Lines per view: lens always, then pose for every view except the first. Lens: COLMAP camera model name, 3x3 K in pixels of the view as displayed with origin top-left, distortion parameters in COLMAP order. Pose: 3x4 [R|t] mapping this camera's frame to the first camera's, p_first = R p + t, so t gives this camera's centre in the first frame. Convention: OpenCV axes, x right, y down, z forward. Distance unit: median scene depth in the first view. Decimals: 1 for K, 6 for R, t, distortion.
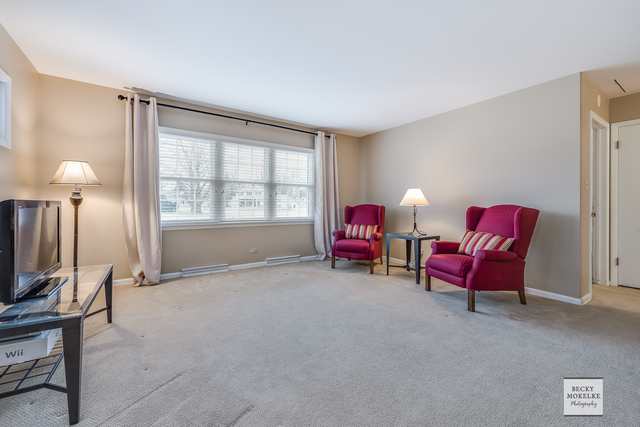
lens RADIAL K [[269.6, 0, 318.0], [0, 269.6, 204.0], [0, 0, 1]] dist [-0.000650, -0.000189]
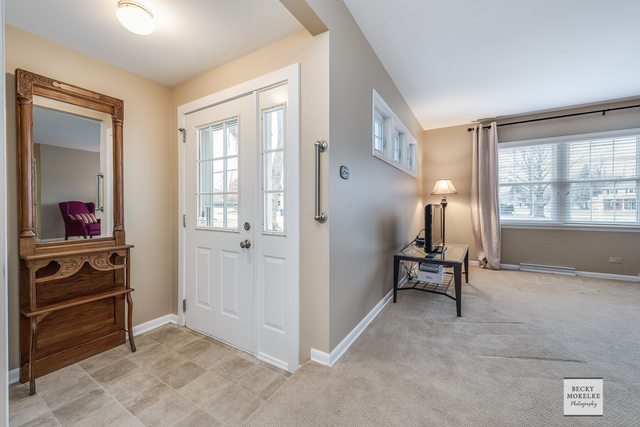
lens RADIAL K [[249.3, 0, 320.3], [0, 249.3, 208.1], [0, 0, 1]] dist [0.002657, -0.000112]
pose [[0.418753, 0.000900, -0.908100, 0.114344], [0.004440, 0.999986, 0.003038, 0.001556], [0.908089, -0.005304, 0.418743, -0.236144]]
